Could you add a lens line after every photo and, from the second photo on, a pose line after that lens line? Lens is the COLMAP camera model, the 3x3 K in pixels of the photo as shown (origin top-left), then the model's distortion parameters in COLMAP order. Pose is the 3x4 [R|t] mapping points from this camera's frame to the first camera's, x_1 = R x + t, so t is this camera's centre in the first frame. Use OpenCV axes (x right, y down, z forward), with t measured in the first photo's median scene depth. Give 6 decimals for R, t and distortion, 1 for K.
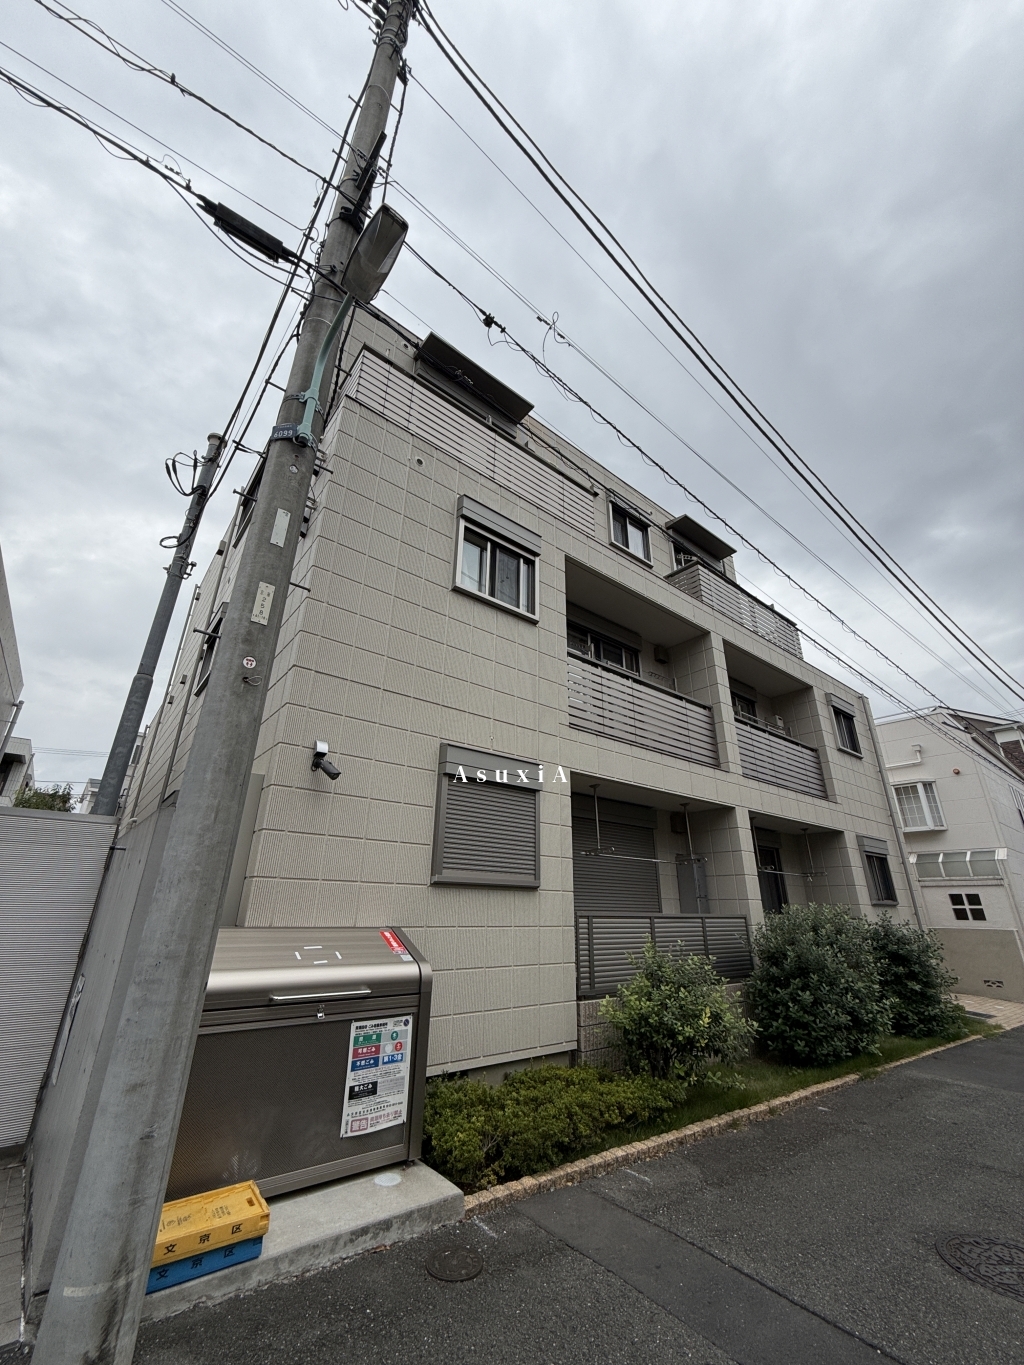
lens RADIAL K [[543.8, 0, 512.0], [0, 543.8, 682.5], [0, 0, 1]] dist [0.000065, -0.000013]
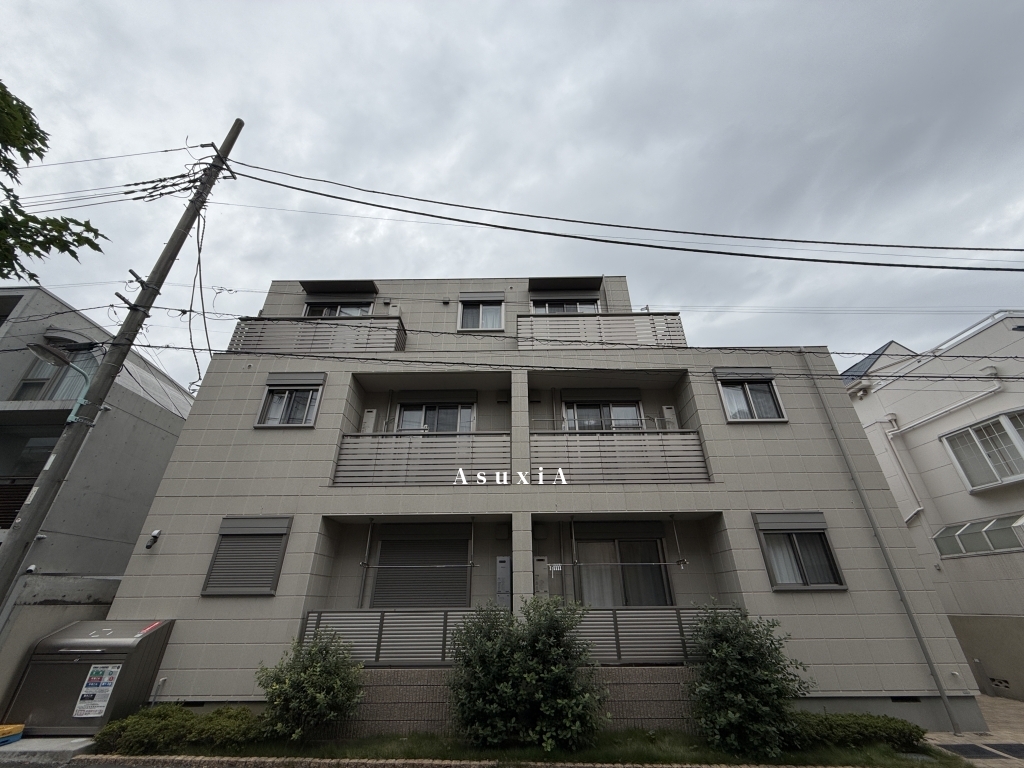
lens RADIAL K [[407.9, 0, 512.0], [0, 407.9, 384.0], [0, 0, 1]] dist [0.000065, -0.000013]
pose [[0.777543, -0.314971, -0.544261, 2.254012], [0.261081, 0.949088, -0.176263, 0.262667], [0.572069, -0.005044, 0.820190, 0.590244]]
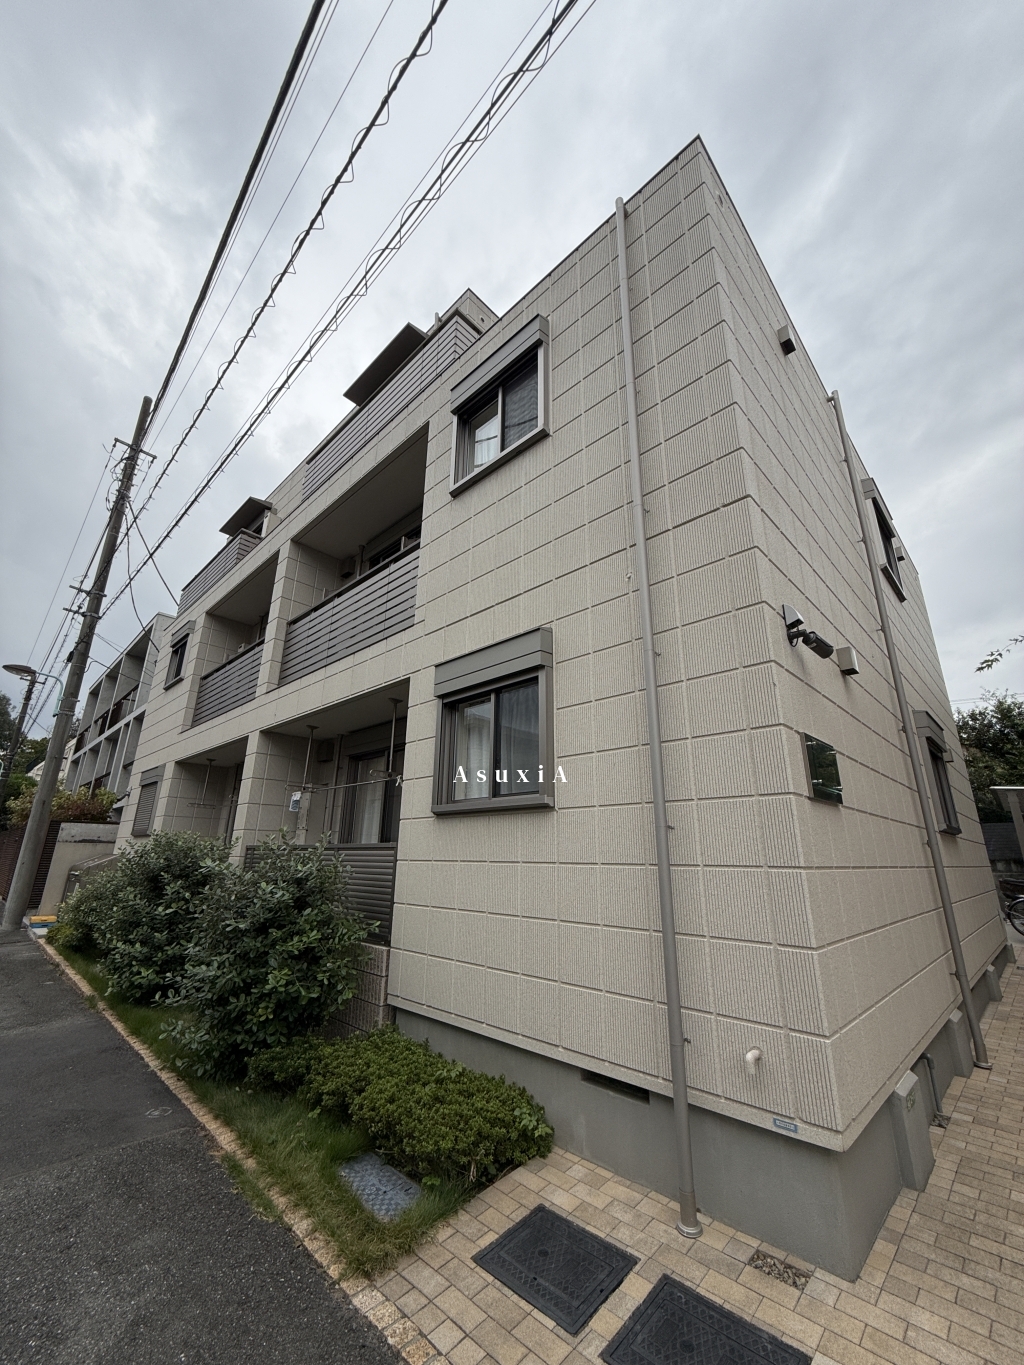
lens RADIAL K [[543.8, 0, 512.0], [0, 543.8, 682.5], [0, 0, 1]] dist [0.000065, -0.000013]
pose [[0.130801, -0.316670, -0.939474, 3.119546], [0.376203, 0.892594, -0.248490, 1.262652], [0.917258, -0.320930, 0.235884, 2.804479]]
